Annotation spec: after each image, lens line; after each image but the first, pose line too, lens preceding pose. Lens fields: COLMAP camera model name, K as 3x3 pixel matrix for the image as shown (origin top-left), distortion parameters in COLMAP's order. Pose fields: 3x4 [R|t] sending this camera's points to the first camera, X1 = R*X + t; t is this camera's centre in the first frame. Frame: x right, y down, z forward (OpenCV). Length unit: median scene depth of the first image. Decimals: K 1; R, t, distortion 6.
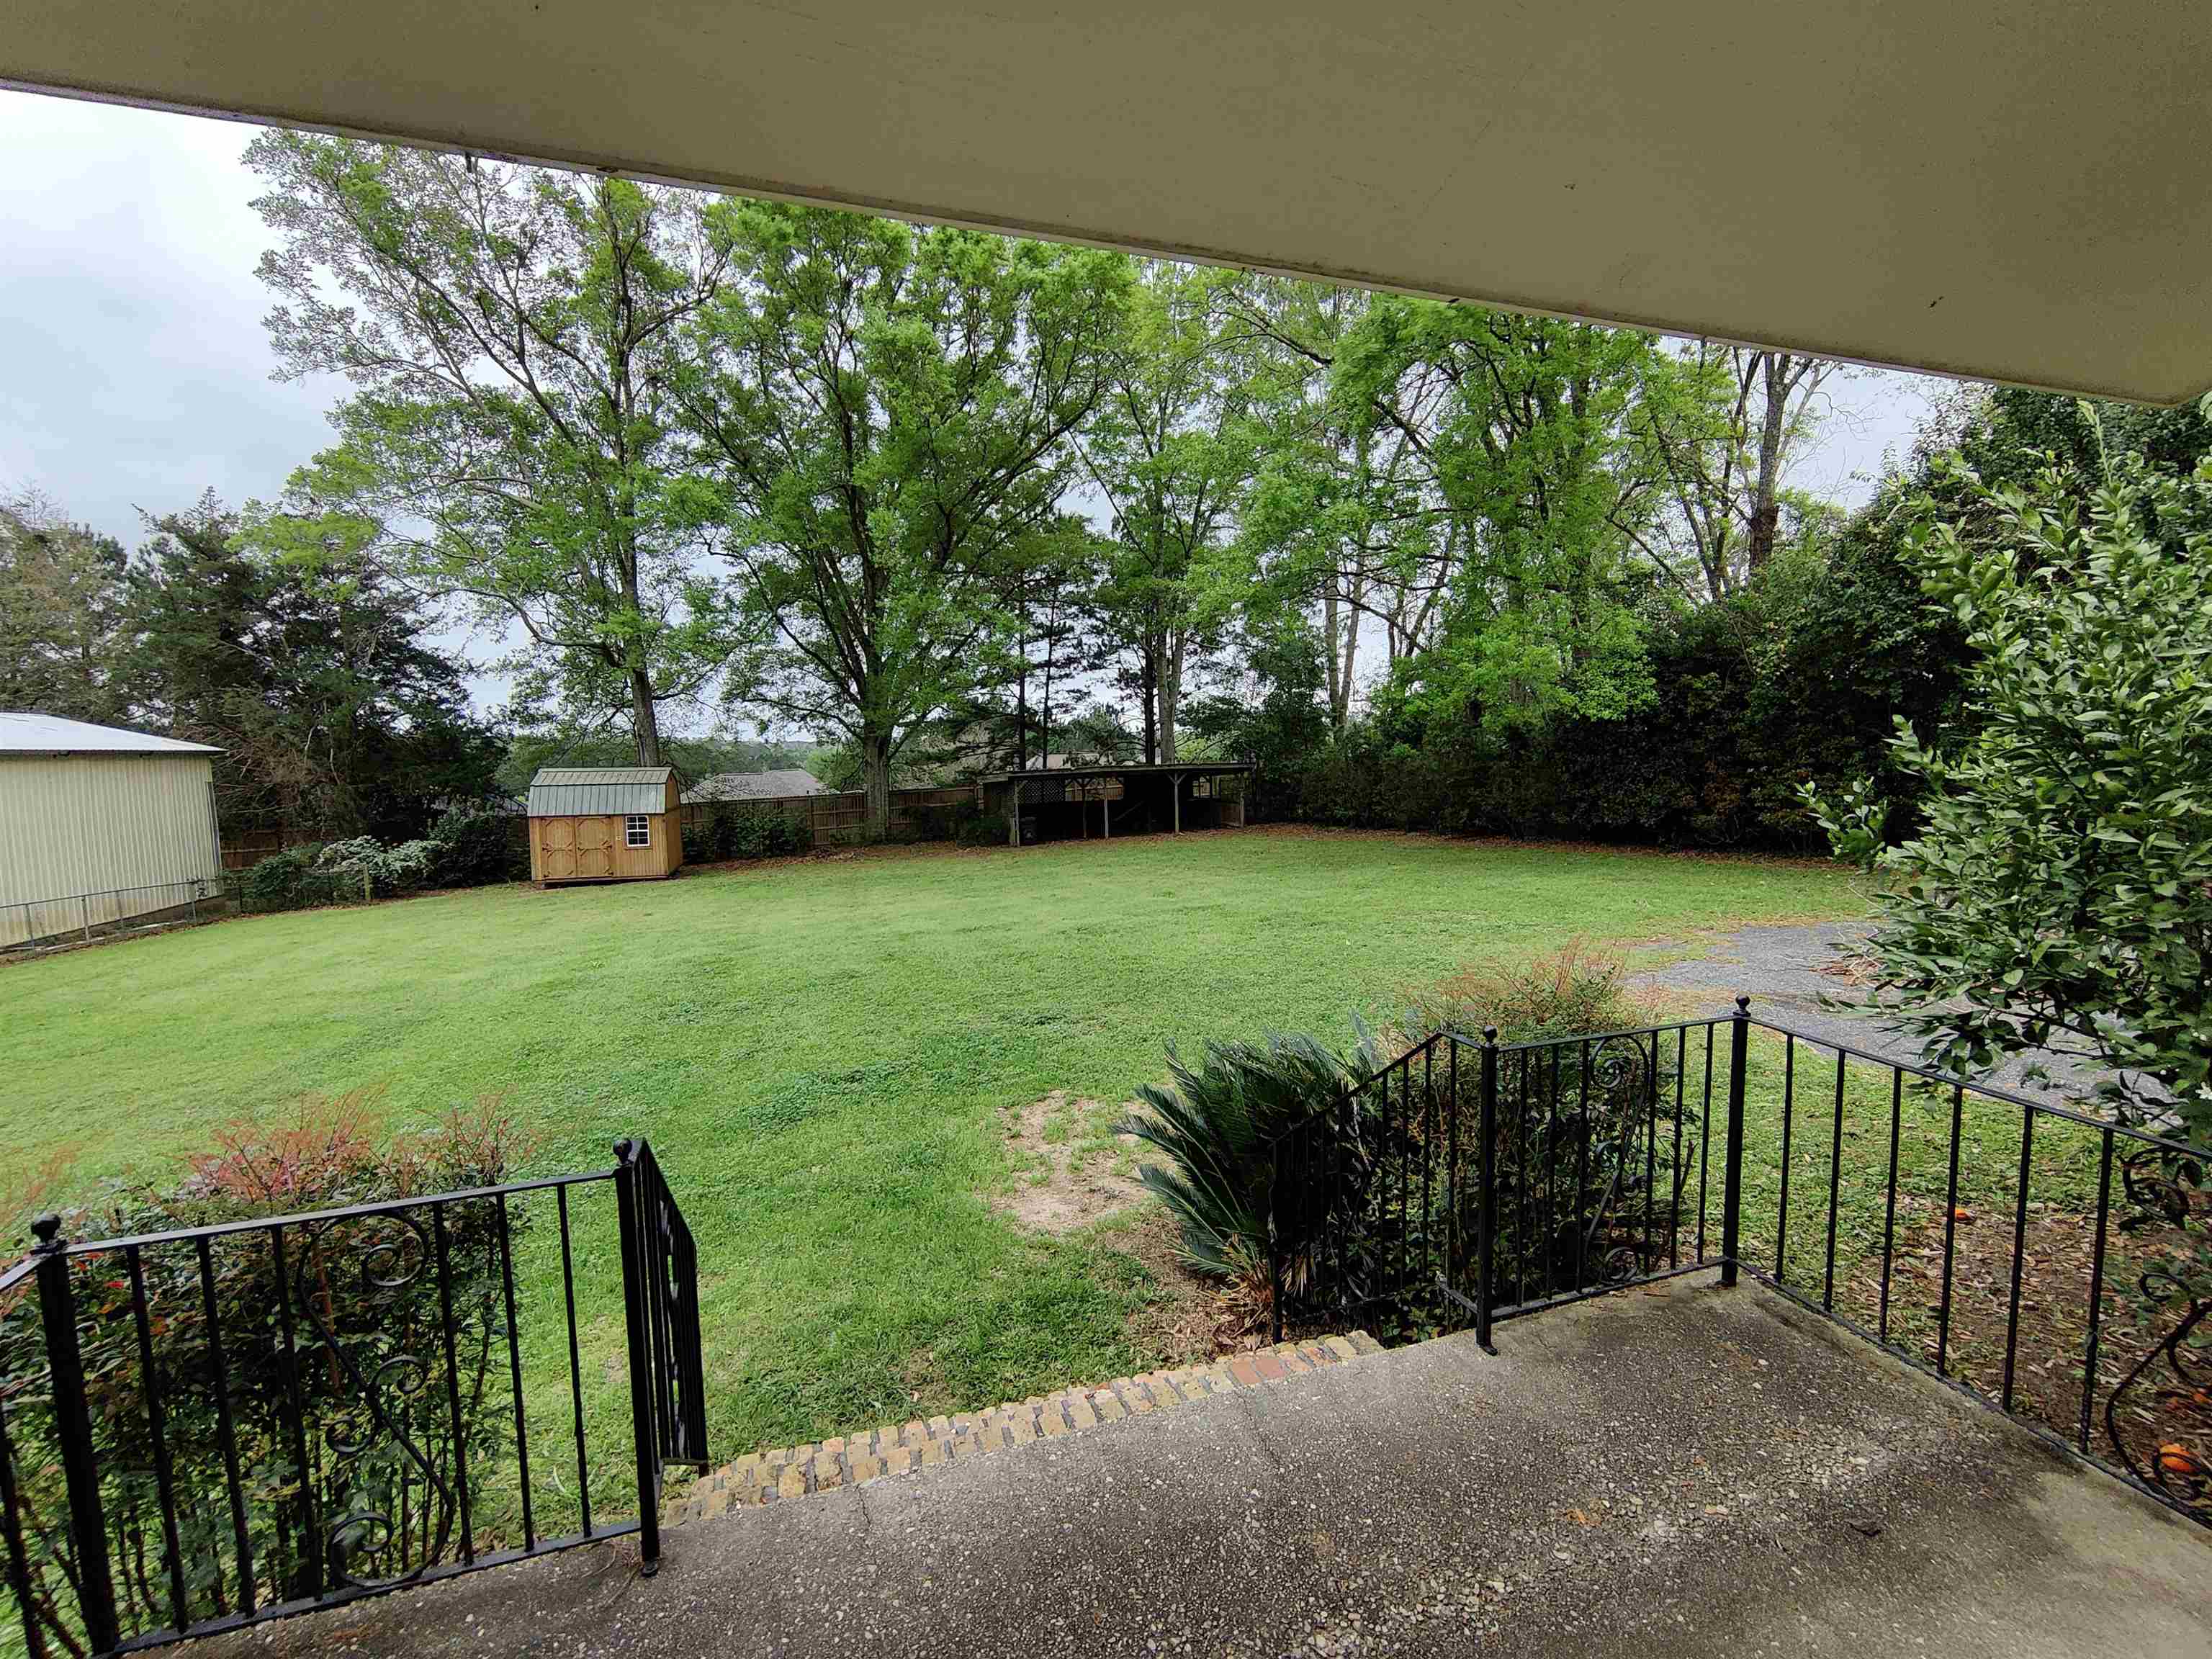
lens RADIAL K [[942.6, 0, 1105.9], [0, 942.6, 839.3], [0, 0, 1]] dist [-0.002656, -0.000910]
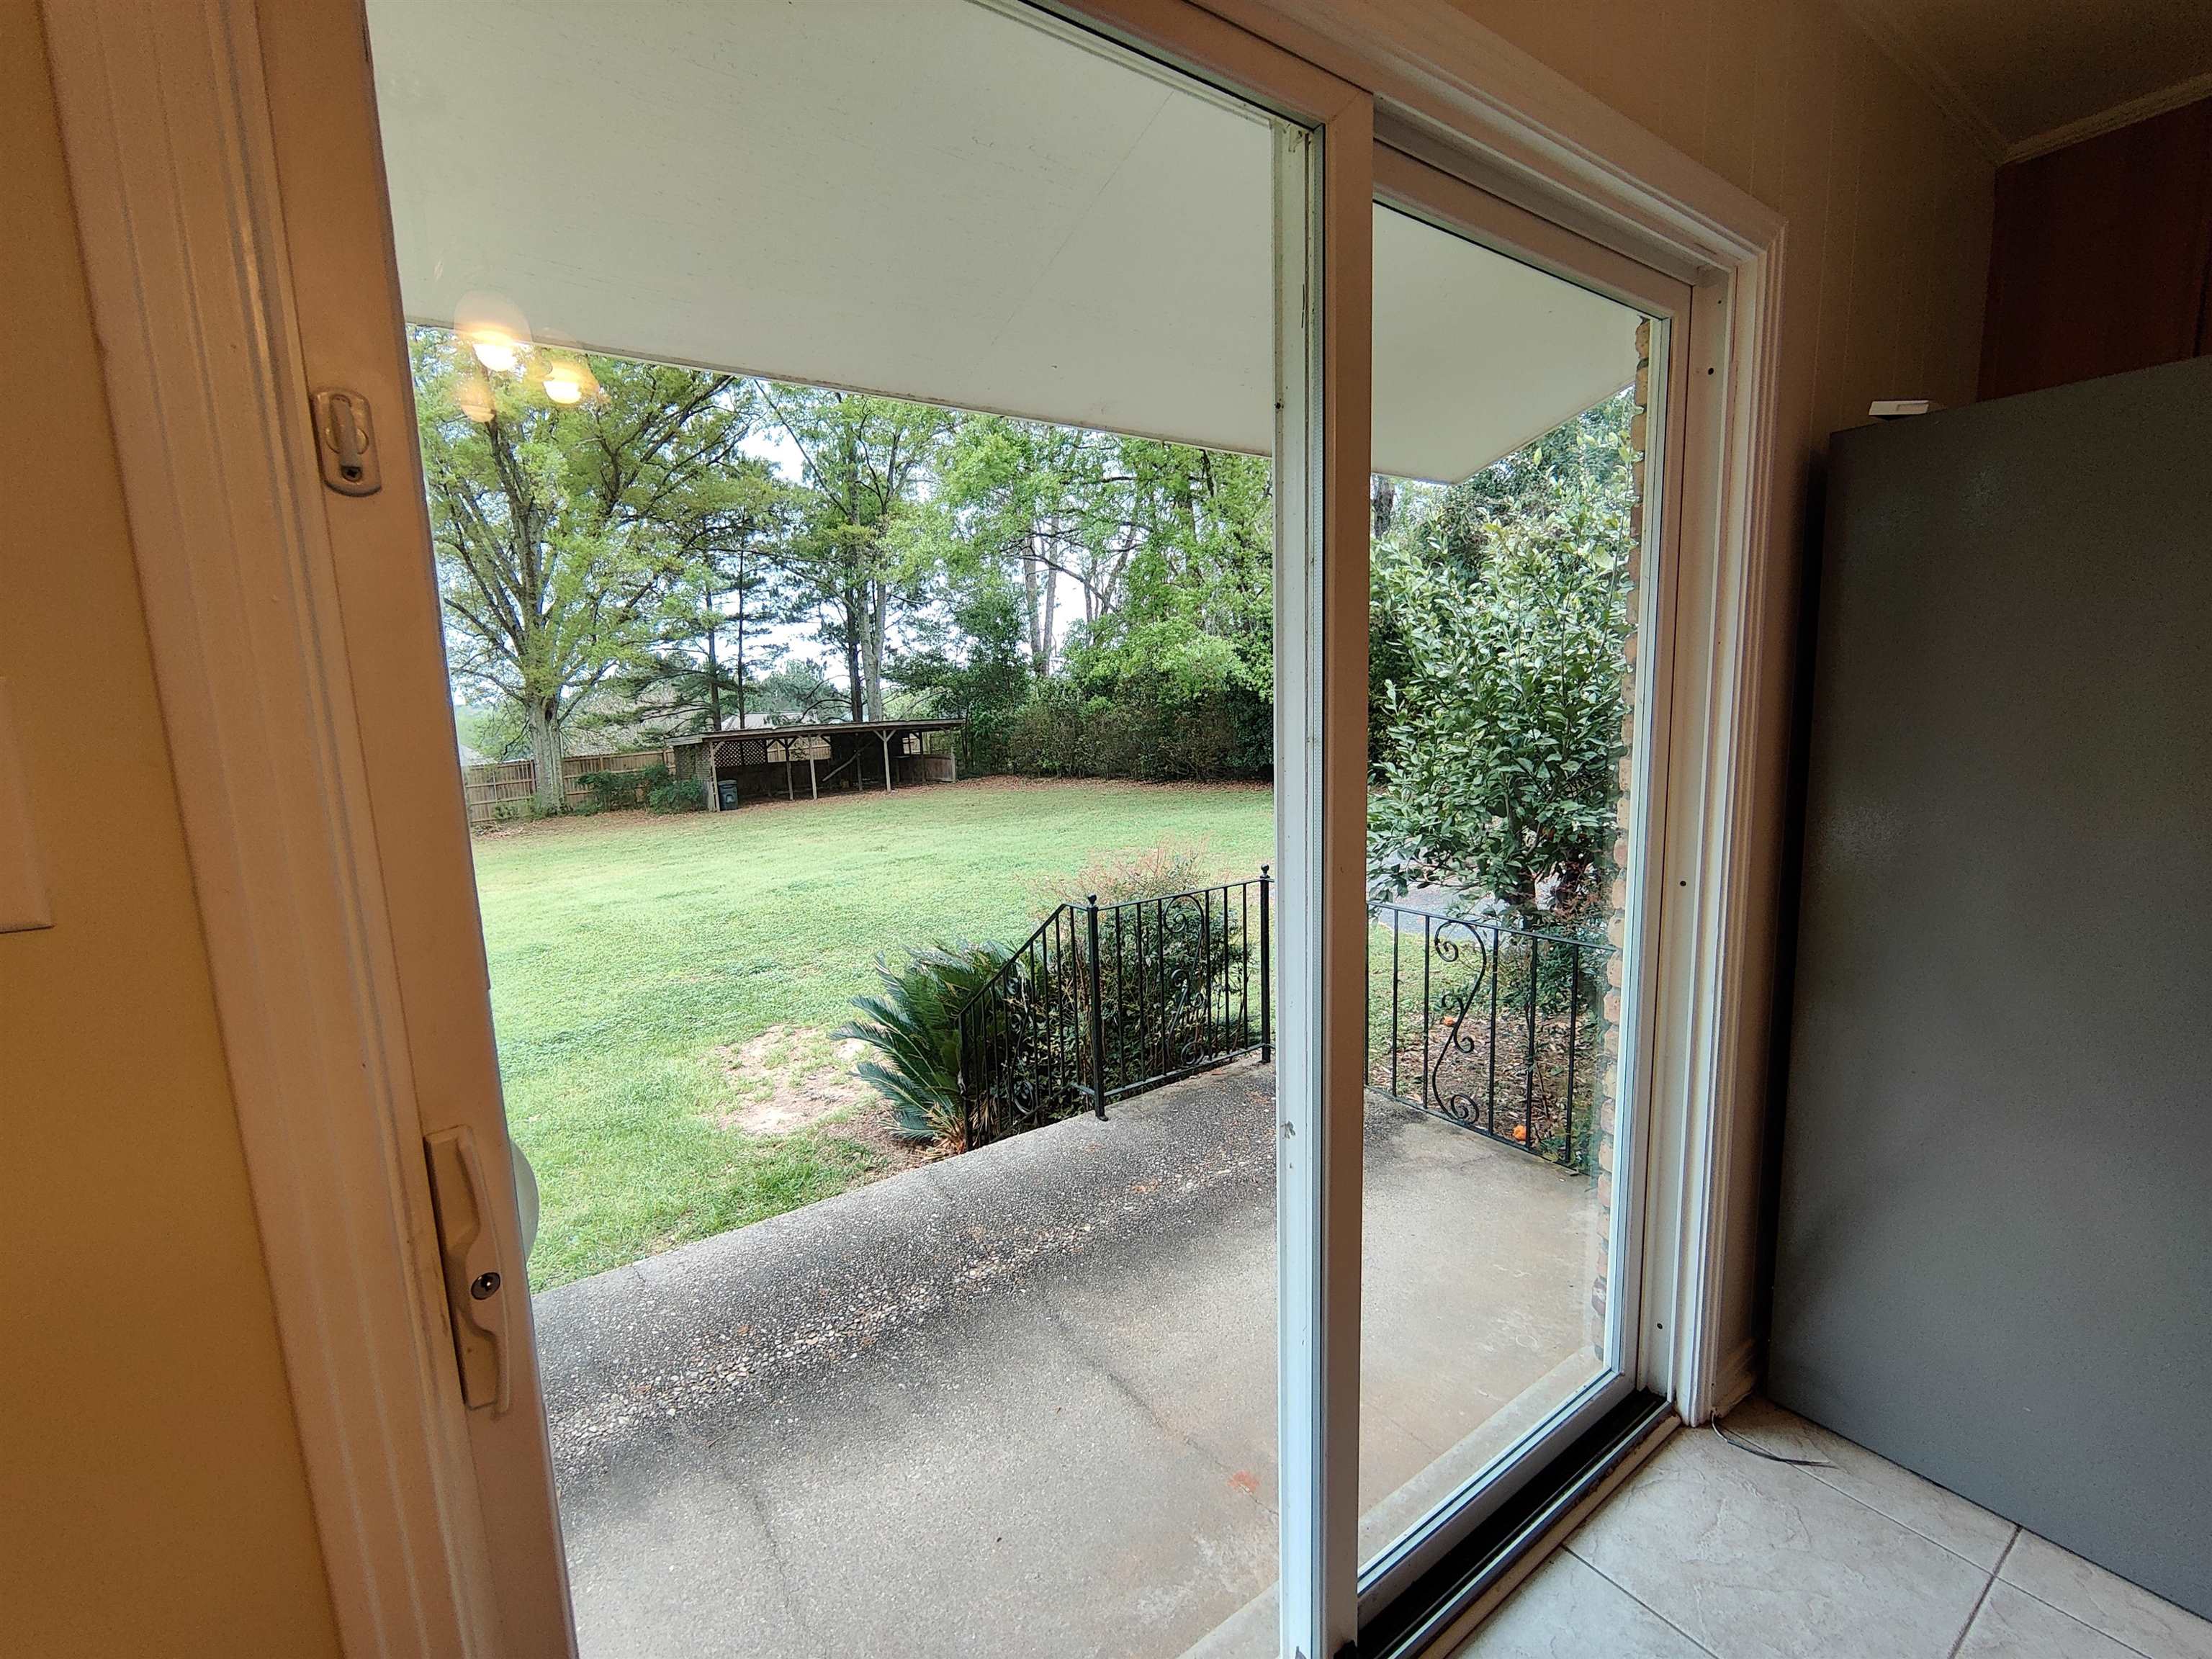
lens RADIAL K [[942.6, 0, 1114.1], [0, 942.6, 830.1], [0, 0, 1]] dist [-0.002656, -0.000910]
pose [[0.952416, -0.055782, 0.299654, 0.001393], [0.044772, 0.998050, 0.043490, 0.003551], [-0.301496, -0.028005, 0.953056, -0.031091]]
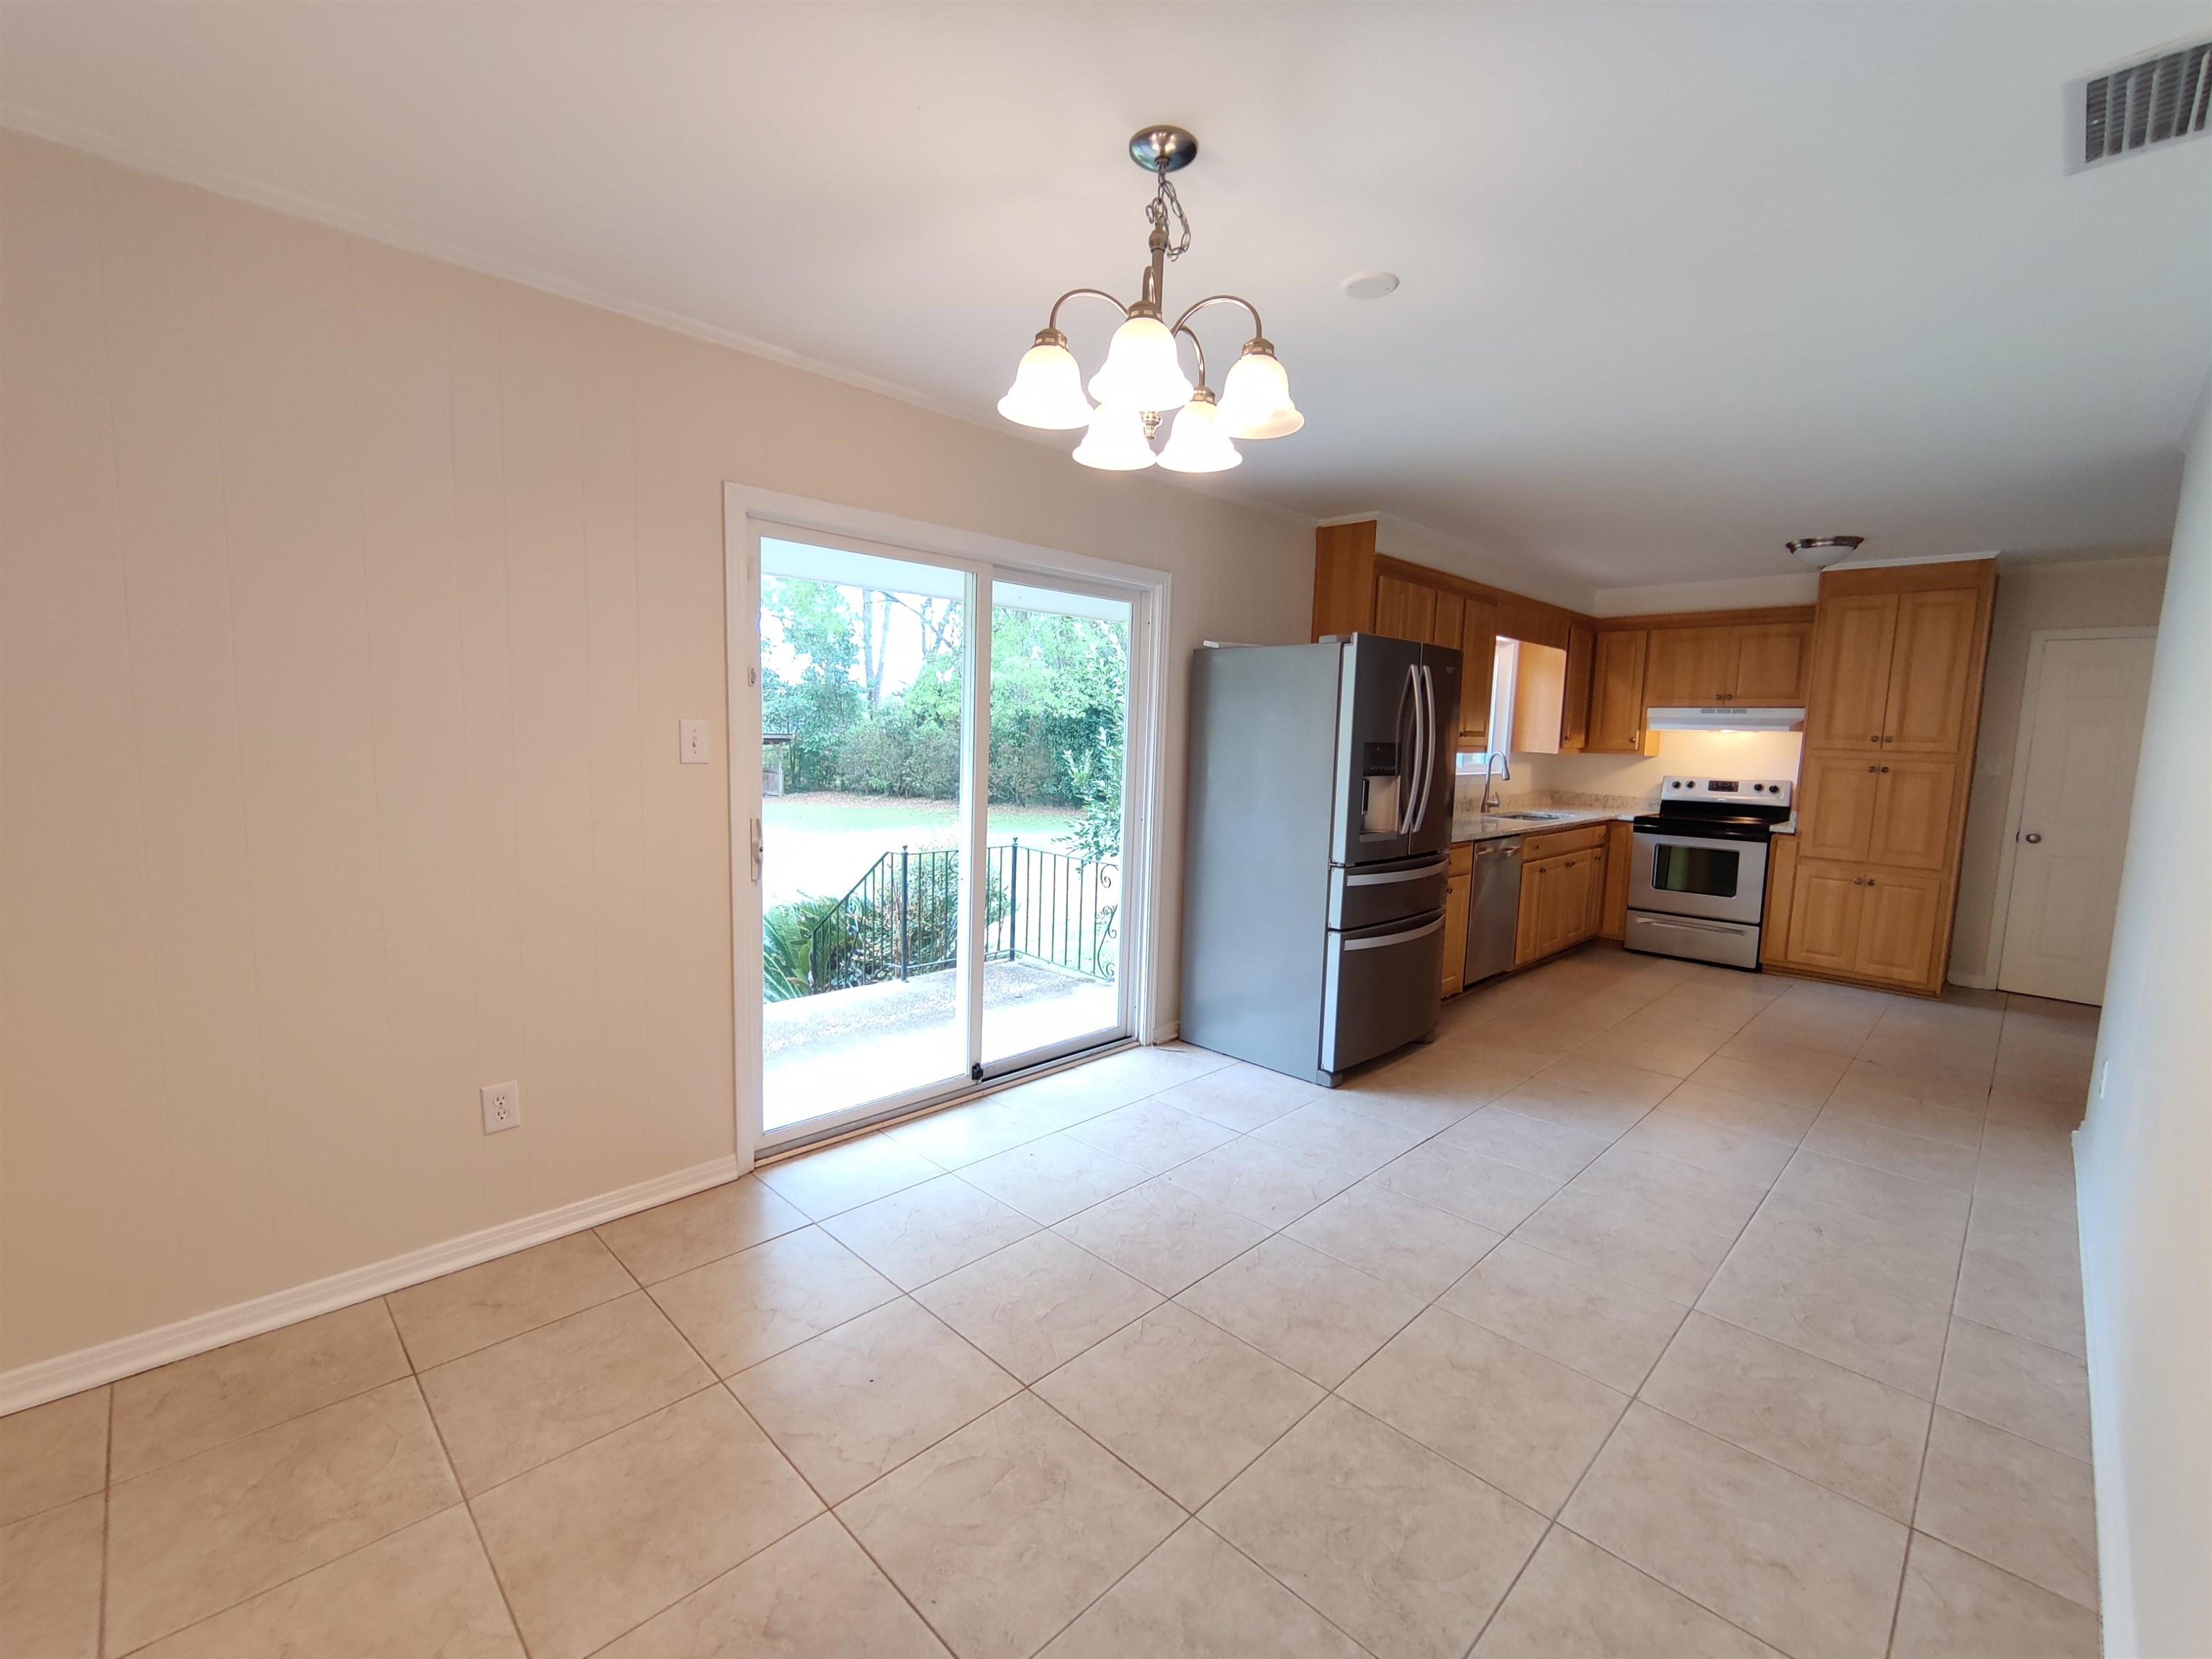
lens RADIAL K [[942.6, 0, 1129.1], [0, 942.6, 826.6], [0, 0, 1]] dist [-0.002656, -0.000910]
pose [[0.877127, -0.005701, 0.480225, -0.020431], [-0.000050, 0.999928, 0.011960, 0.010436], [-0.480258, -0.010515, 0.877064, -0.115694]]
